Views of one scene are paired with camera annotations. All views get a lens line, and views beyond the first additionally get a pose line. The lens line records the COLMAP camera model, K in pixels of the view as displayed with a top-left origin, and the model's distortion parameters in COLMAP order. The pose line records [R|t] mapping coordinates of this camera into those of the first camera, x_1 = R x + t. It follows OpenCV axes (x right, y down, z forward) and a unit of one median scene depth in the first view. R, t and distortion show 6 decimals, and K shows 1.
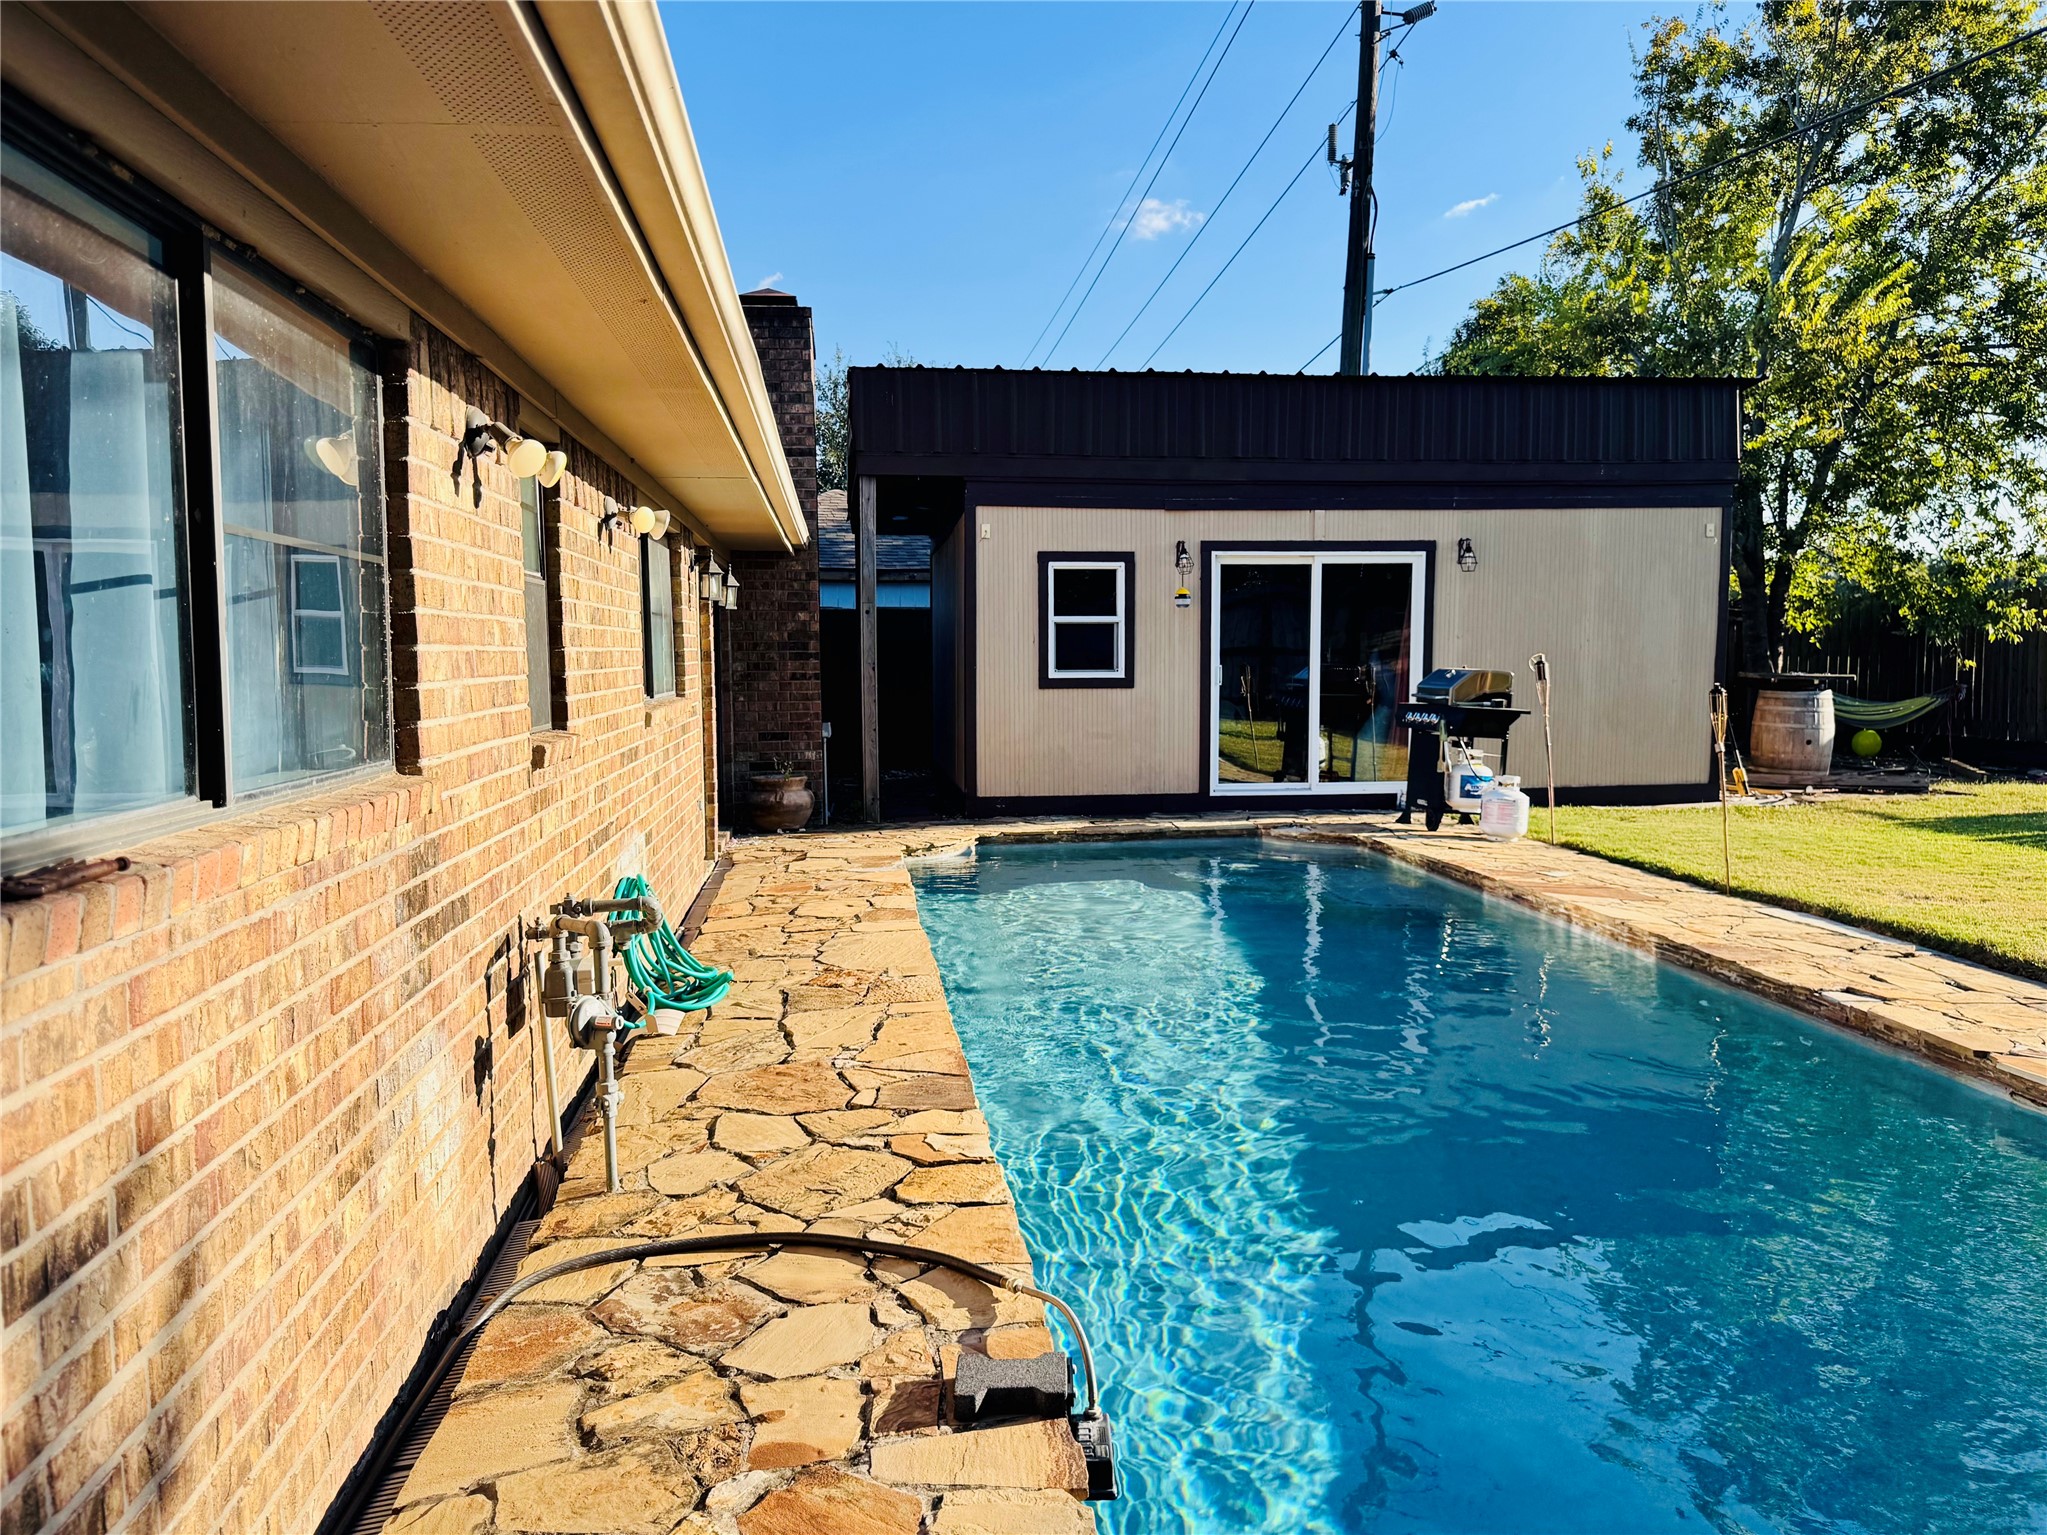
lens RADIAL K [[1421.3, 0, 1016.3], [0, 1421.3, 764.6], [0, 0, 1]] dist [0.127963, -0.184846]
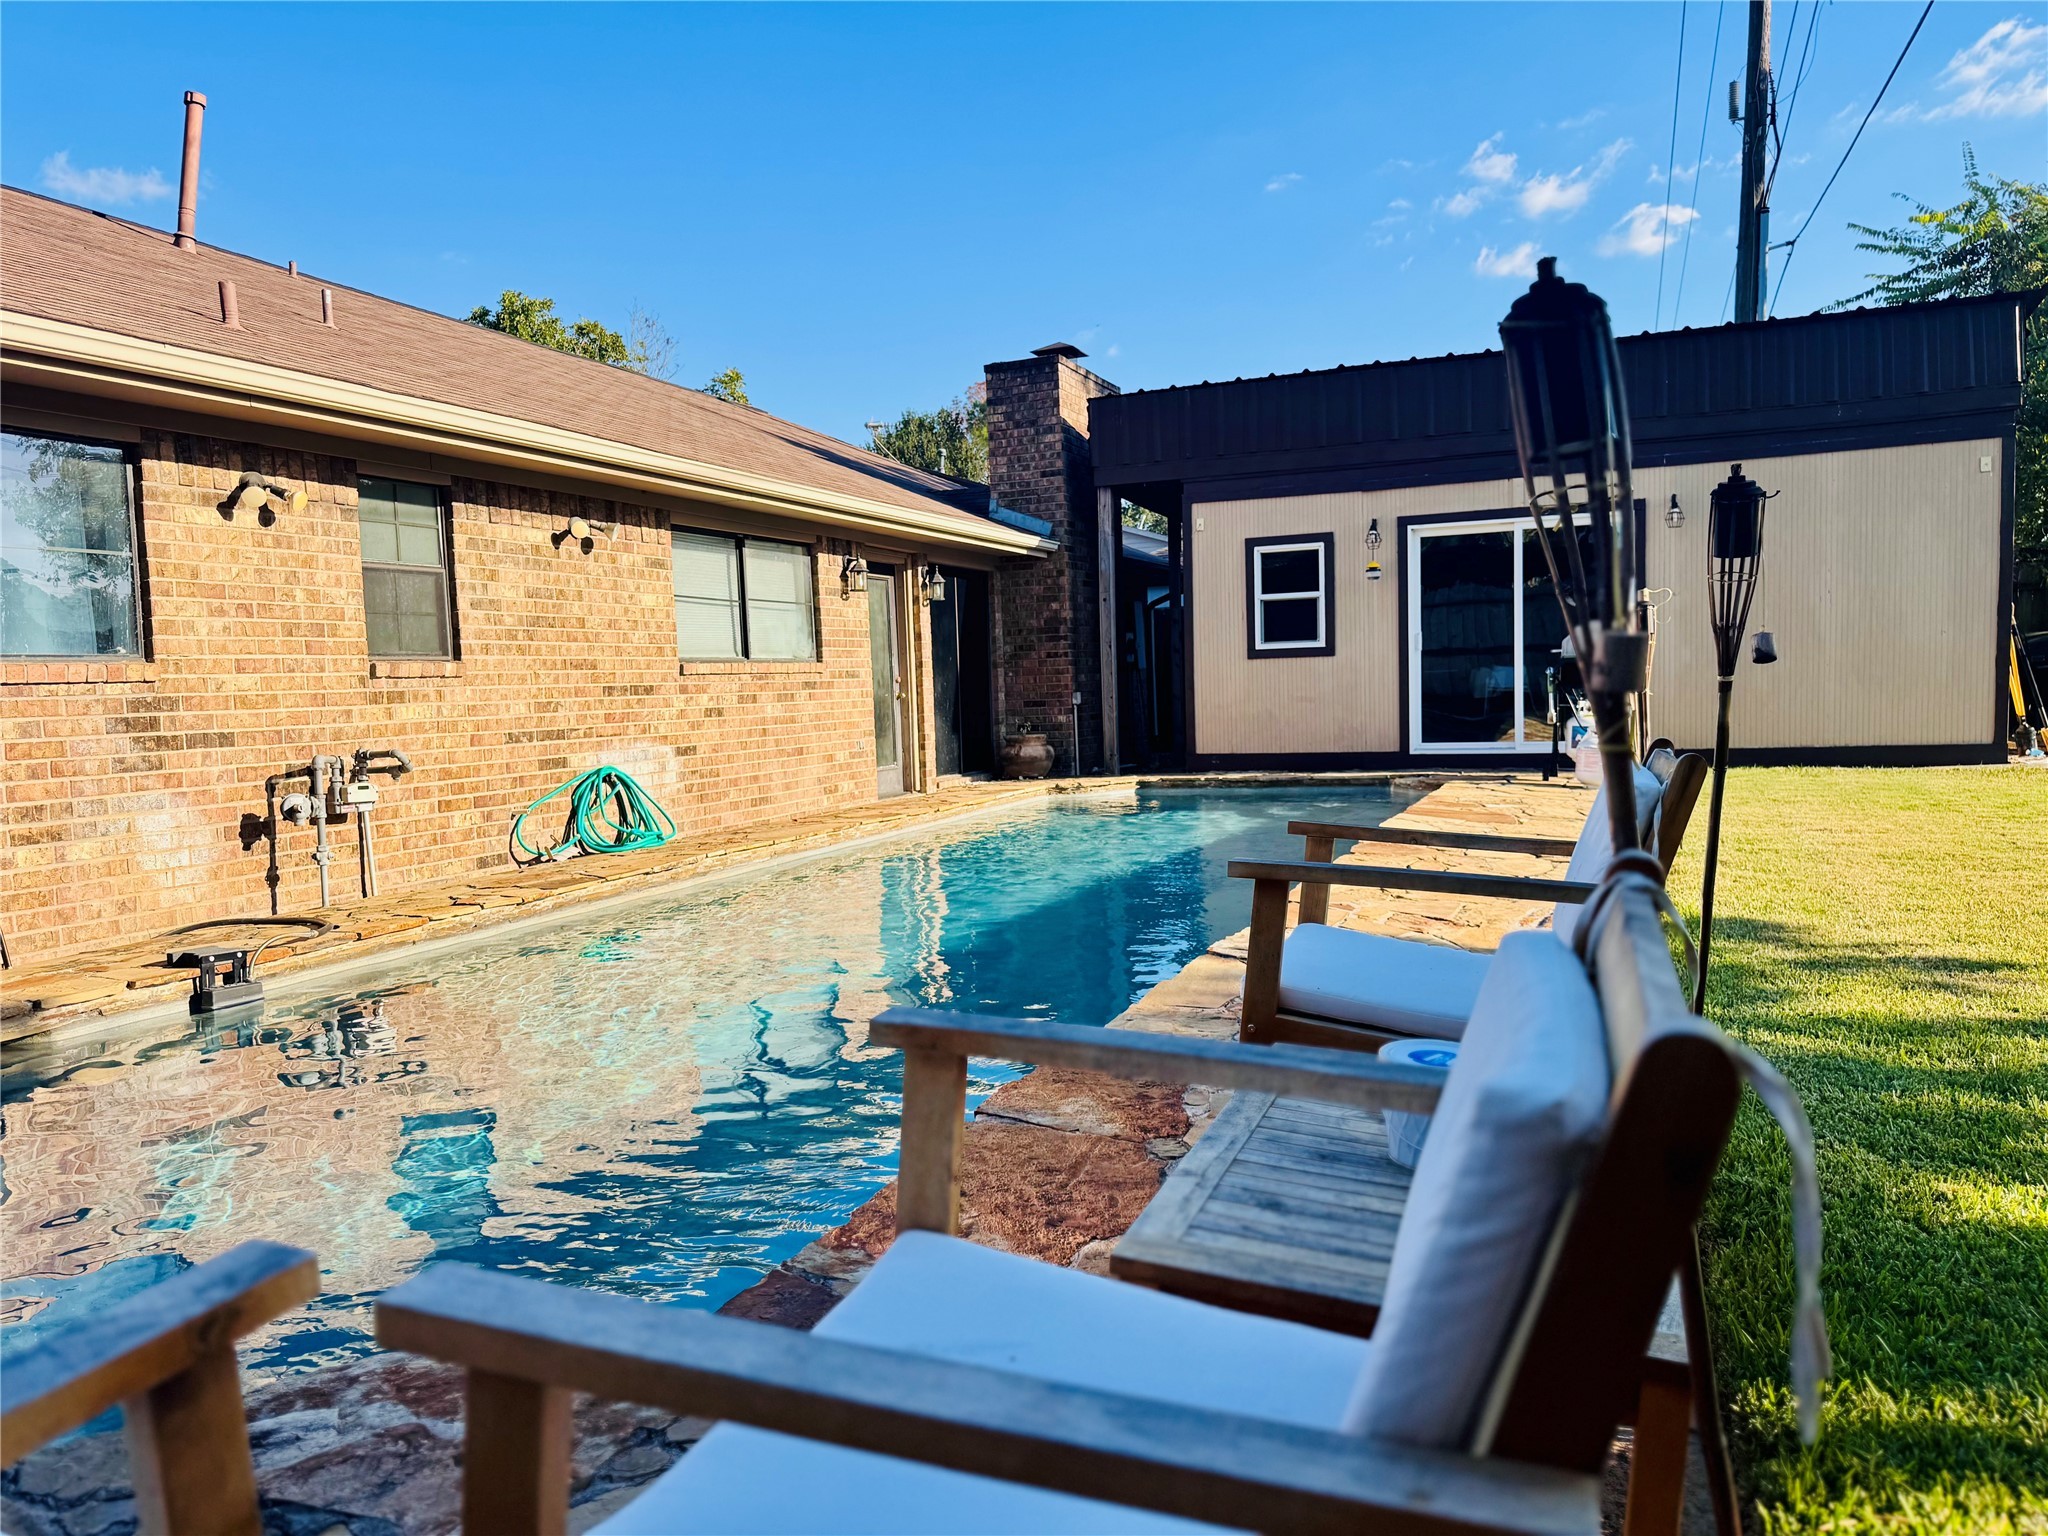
lens RADIAL K [[1422.0, 0, 1016.8], [0, 1422.0, 765.1], [0, 0, 1]] dist [0.127963, -0.184846]
pose [[0.874648, 0.006552, -0.484714, 0.406906], [-0.007587, 0.999971, -0.000173, 0.033055], [0.484699, 0.003829, 0.874672, -0.088432]]
